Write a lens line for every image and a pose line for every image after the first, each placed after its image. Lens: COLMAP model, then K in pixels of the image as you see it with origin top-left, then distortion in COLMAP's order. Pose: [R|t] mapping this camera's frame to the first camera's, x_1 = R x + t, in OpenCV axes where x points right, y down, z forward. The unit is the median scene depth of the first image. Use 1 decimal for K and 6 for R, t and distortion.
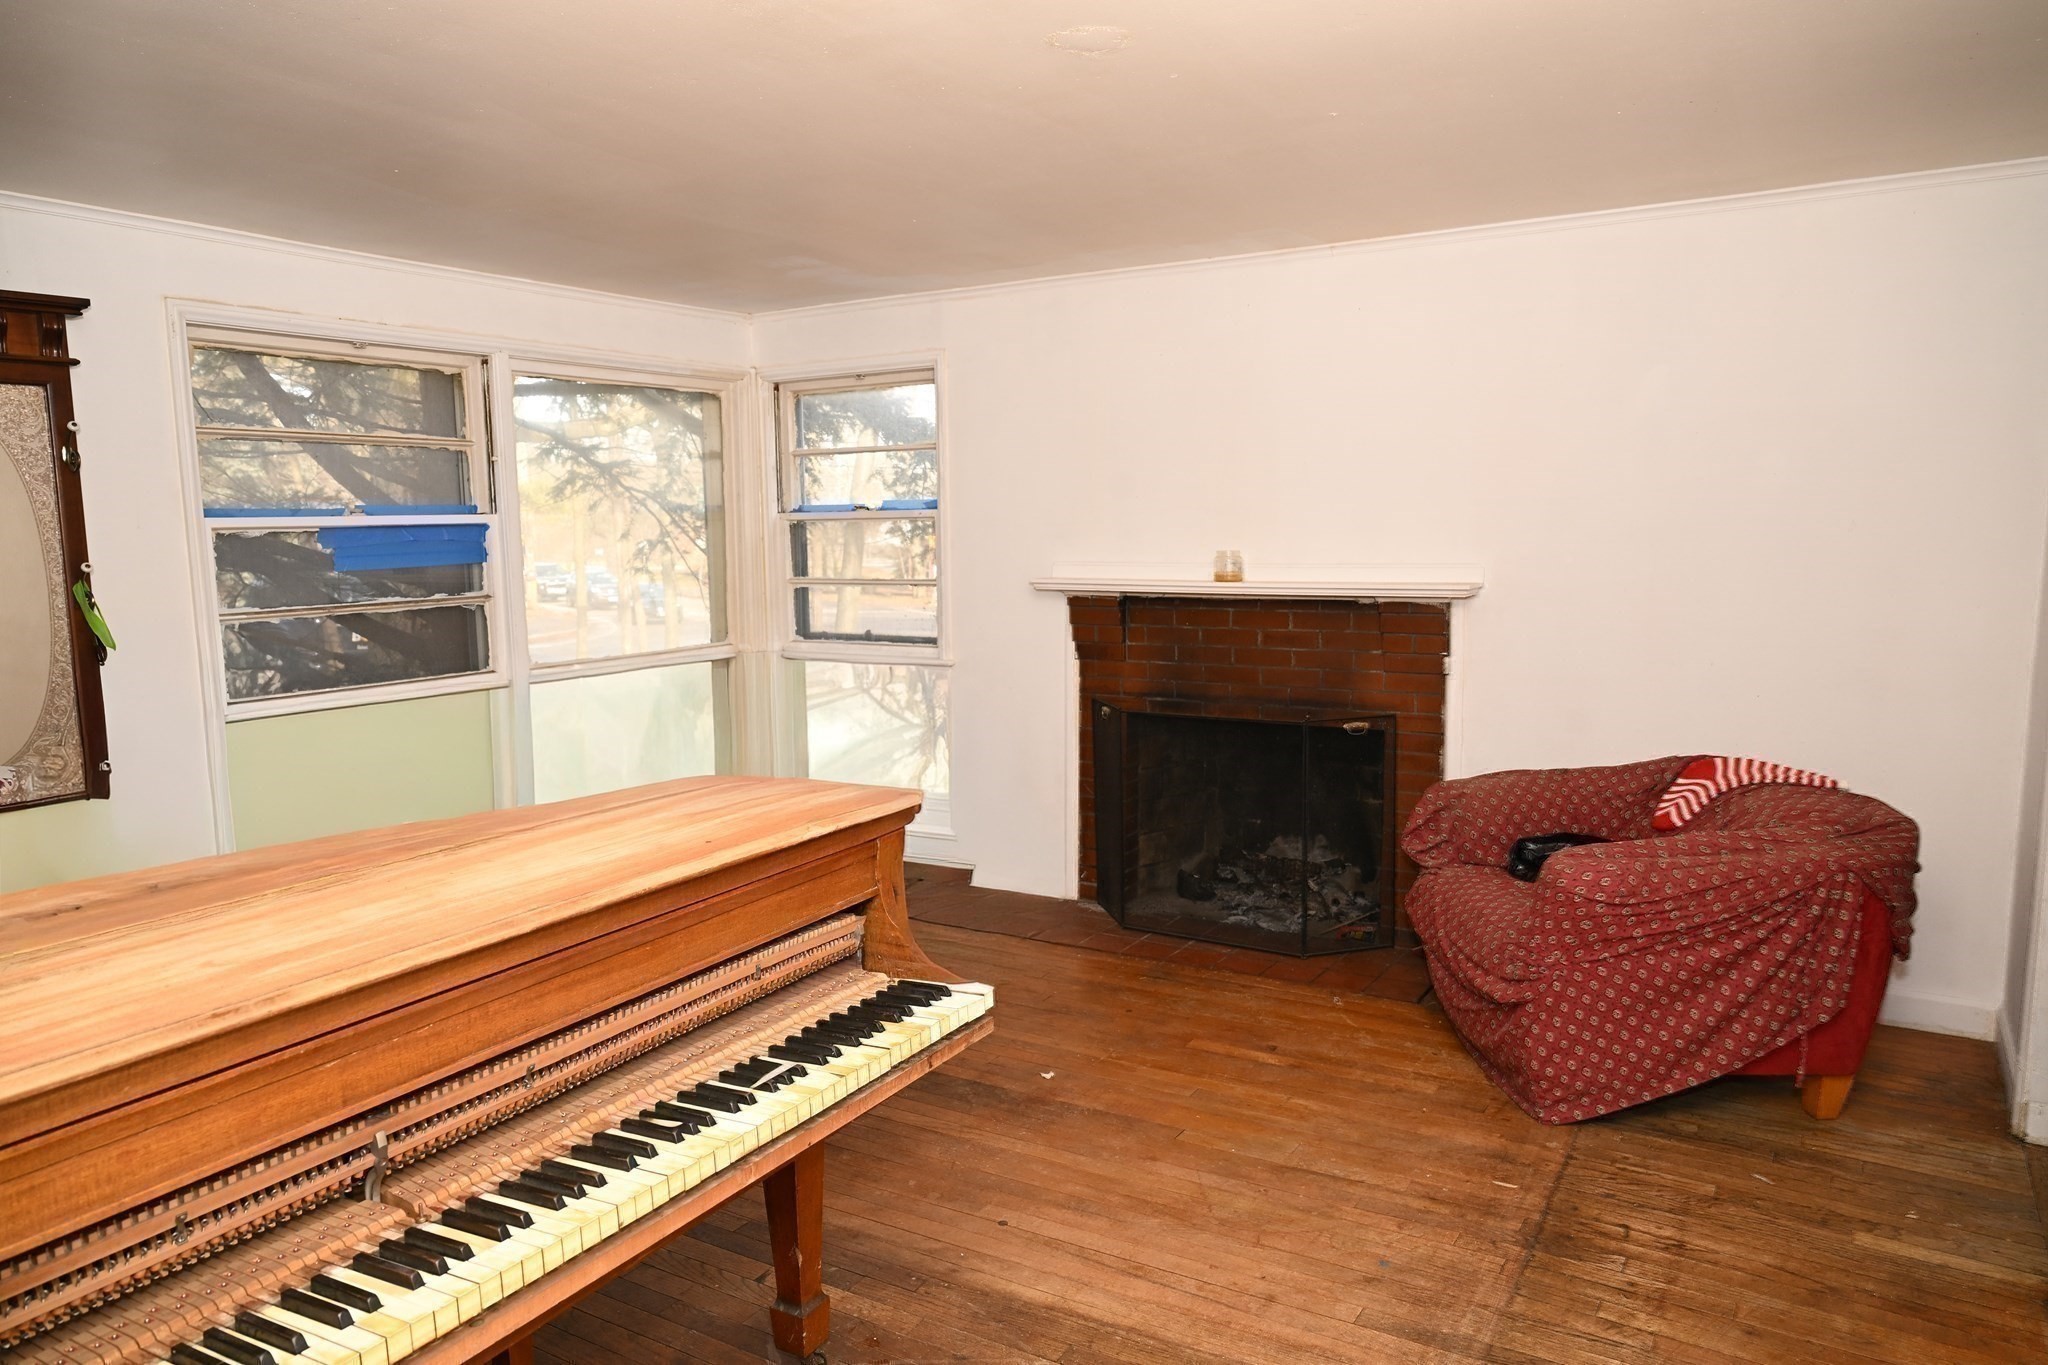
lens RADIAL K [[1366.3, 0, 1033.0], [0, 1366.3, 688.4], [0, 0, 1]] dist [0.008648, 0.000149]
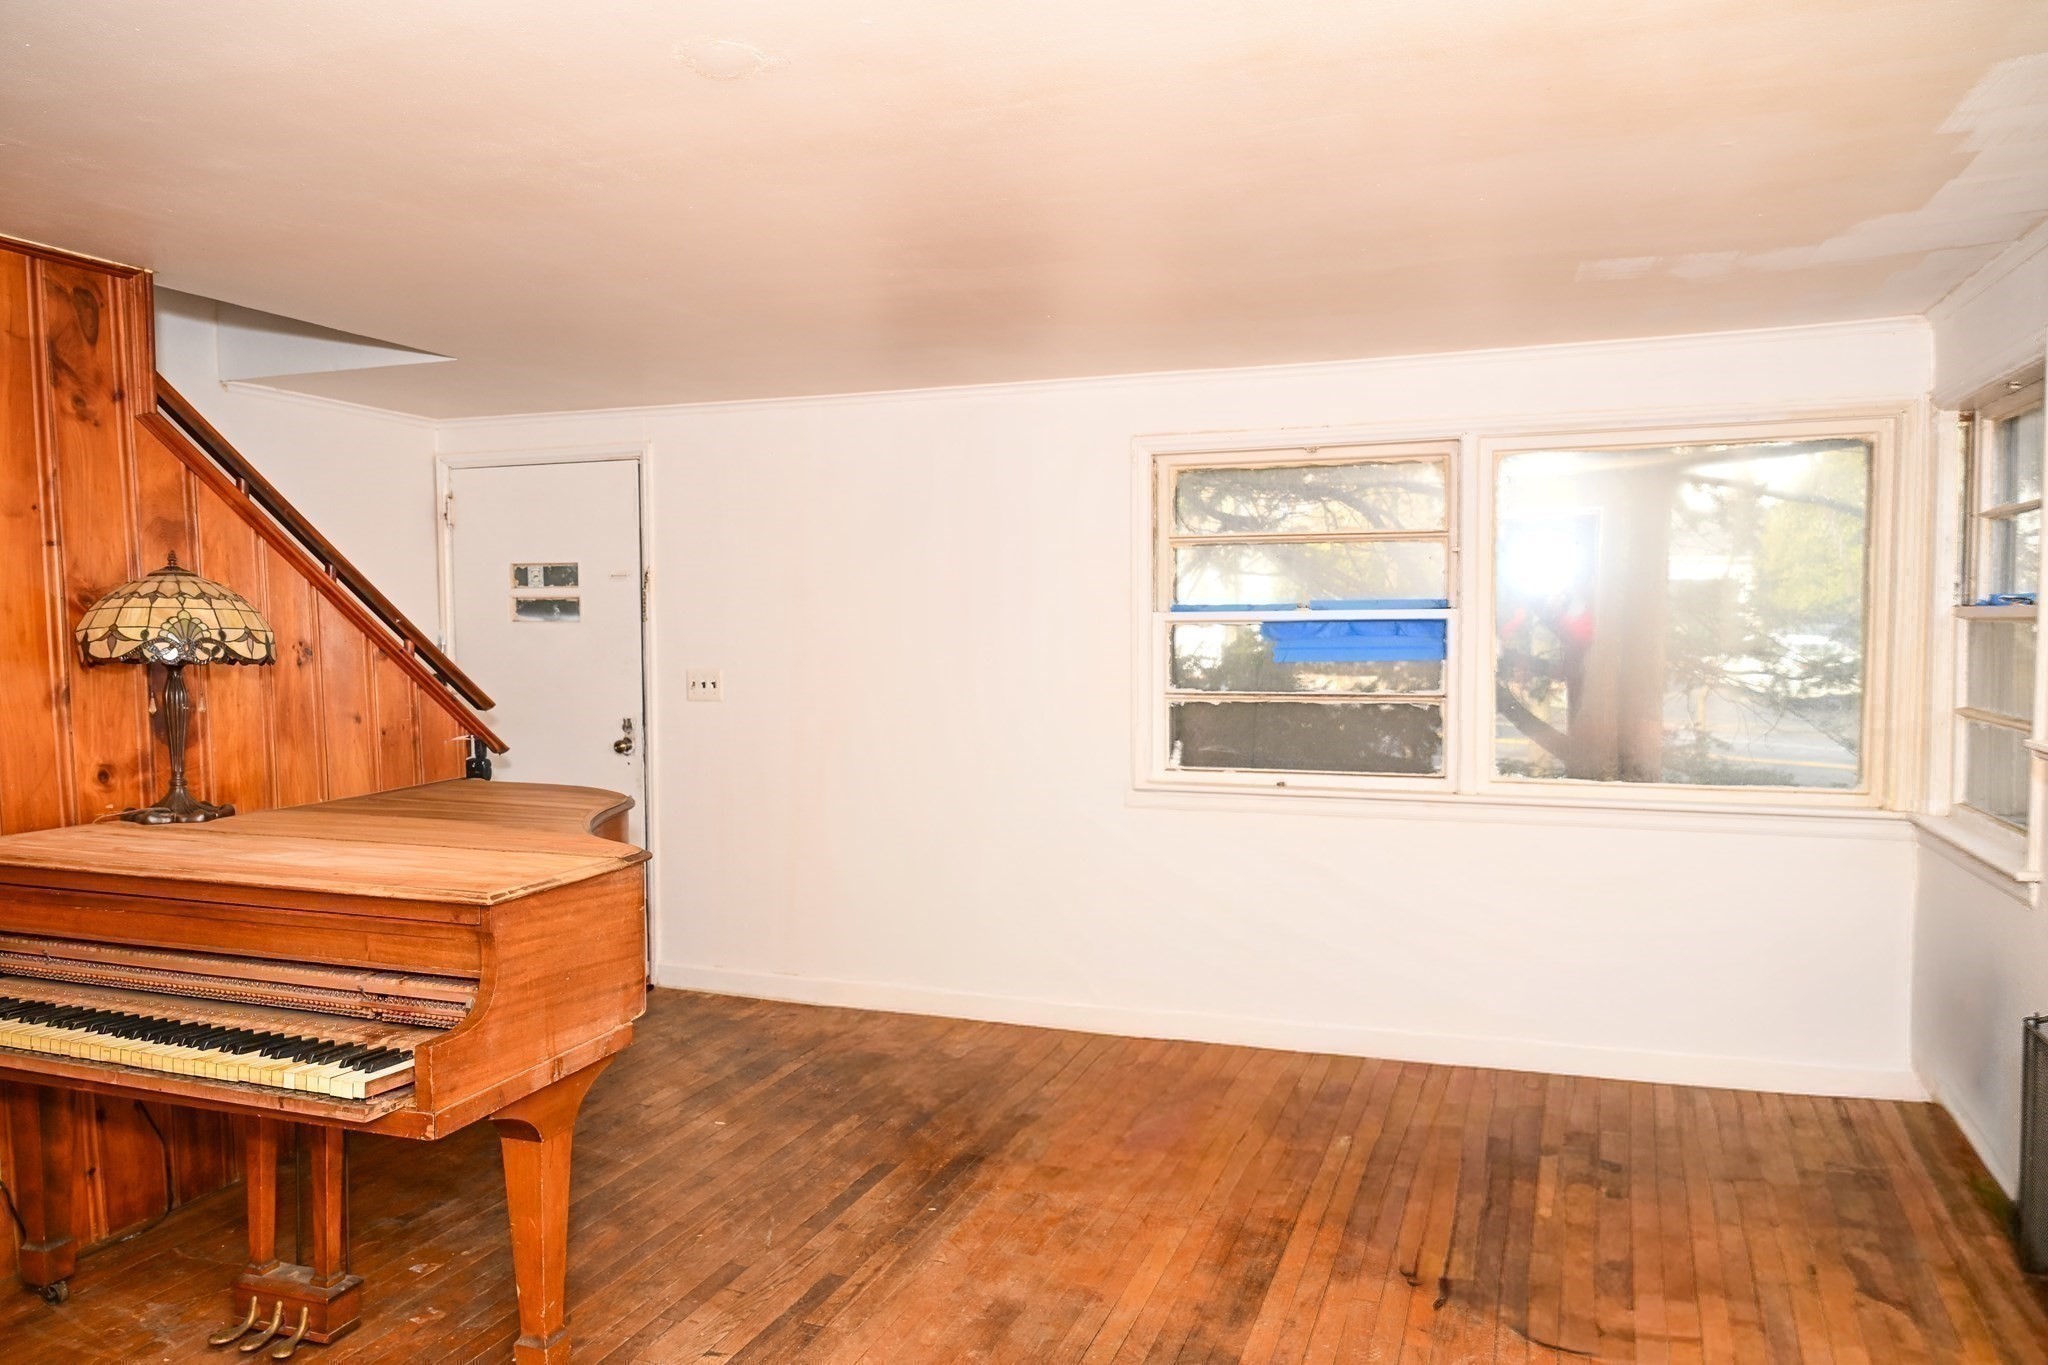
lens RADIAL K [[1366.3, 0, 1032.0], [0, 1366.3, 683.5], [0, 0, 1]] dist [0.008648, 0.000149]
pose [[0.150399, 0.068177, -0.986272, 0.530935], [-0.119264, 0.991585, 0.050357, -0.099700], [0.981405, 0.110053, 0.157265, 0.646094]]
